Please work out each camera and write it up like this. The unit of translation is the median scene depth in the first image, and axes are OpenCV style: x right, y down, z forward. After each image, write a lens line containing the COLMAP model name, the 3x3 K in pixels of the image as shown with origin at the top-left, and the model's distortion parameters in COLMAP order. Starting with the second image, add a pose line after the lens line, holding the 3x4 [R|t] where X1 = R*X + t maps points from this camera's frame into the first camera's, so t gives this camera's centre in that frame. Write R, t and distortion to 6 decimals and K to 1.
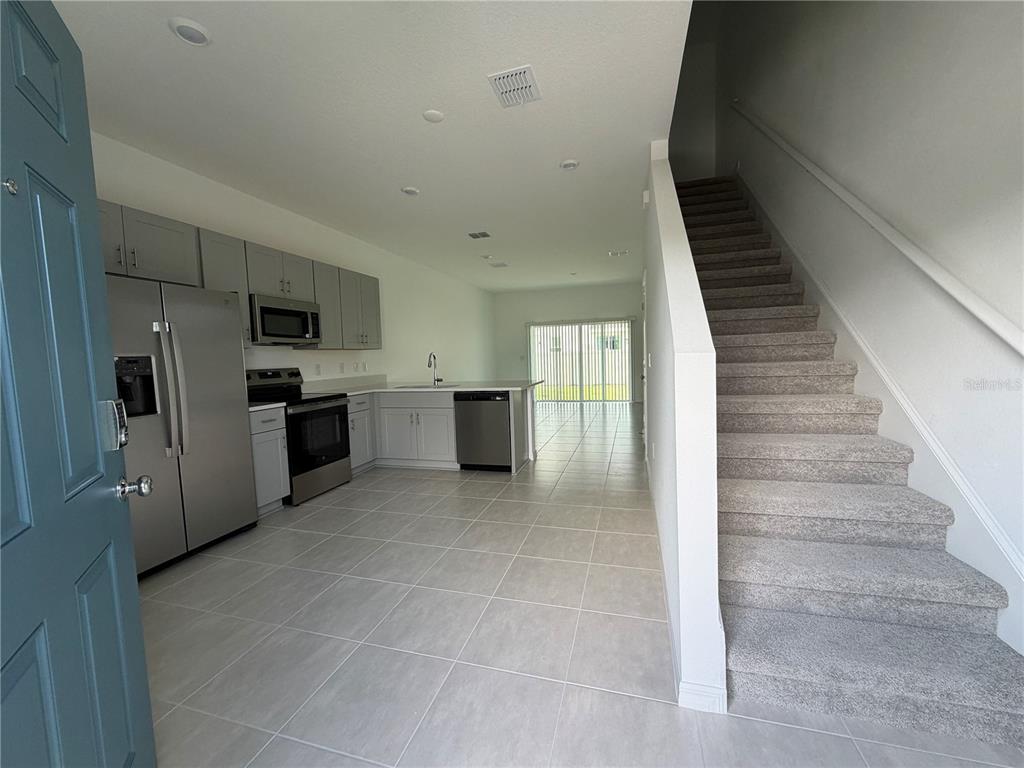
lens RADIAL K [[407.9, 0, 510.3], [0, 407.9, 383.5], [0, 0, 1]] dist [-0.001765, -0.000960]
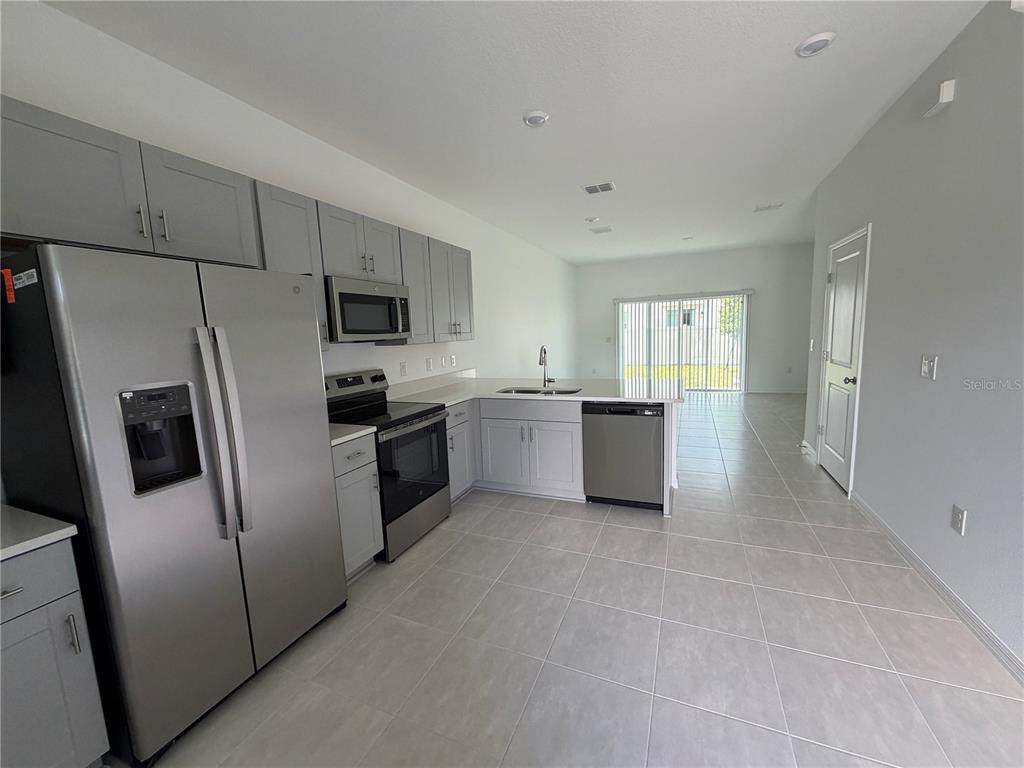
lens RADIAL K [[407.9, 0, 509.3], [0, 407.9, 383.4], [0, 0, 1]] dist [-0.001765, -0.000960]
pose [[0.992393, 0.007014, -0.122907, -0.191448], [0.000703, 0.998036, 0.062632, -0.063099], [0.123105, -0.062242, 0.990440, 0.265794]]
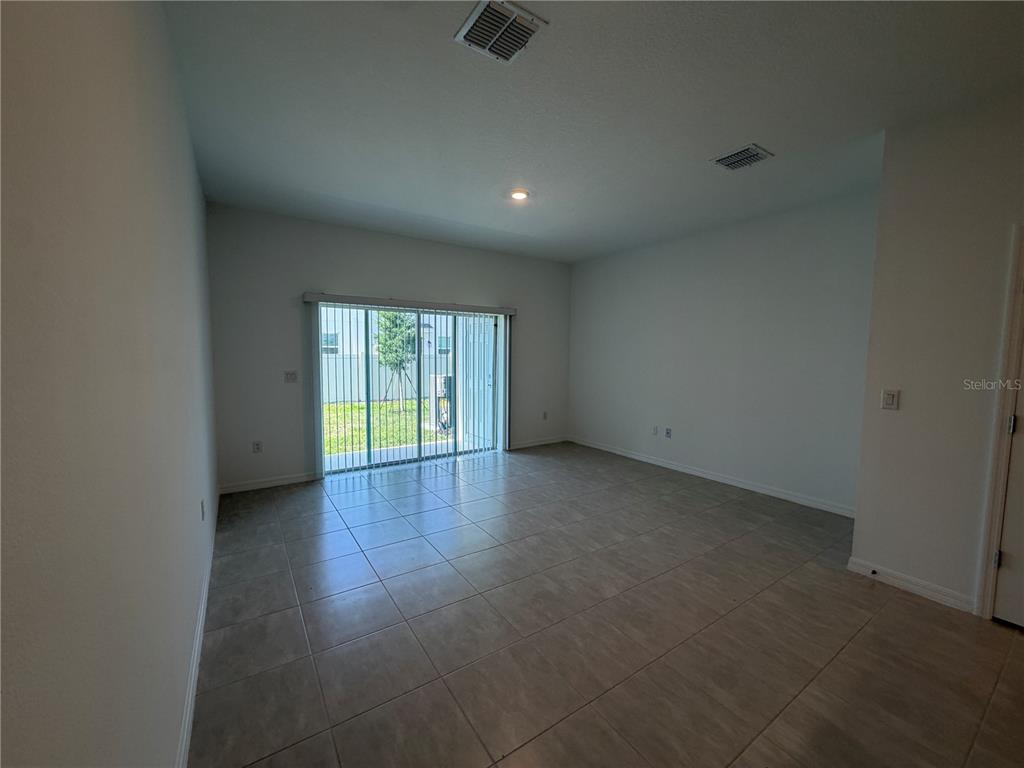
lens RADIAL K [[407.9, 0, 509.7], [0, 407.9, 386.3], [0, 0, 1]] dist [-0.001765, -0.000960]
pose [[0.635423, -0.025821, 0.771732, -0.388498], [0.023223, 0.999628, 0.014325, -0.140068], [-0.771815, 0.008820, 0.635786, 1.464324]]
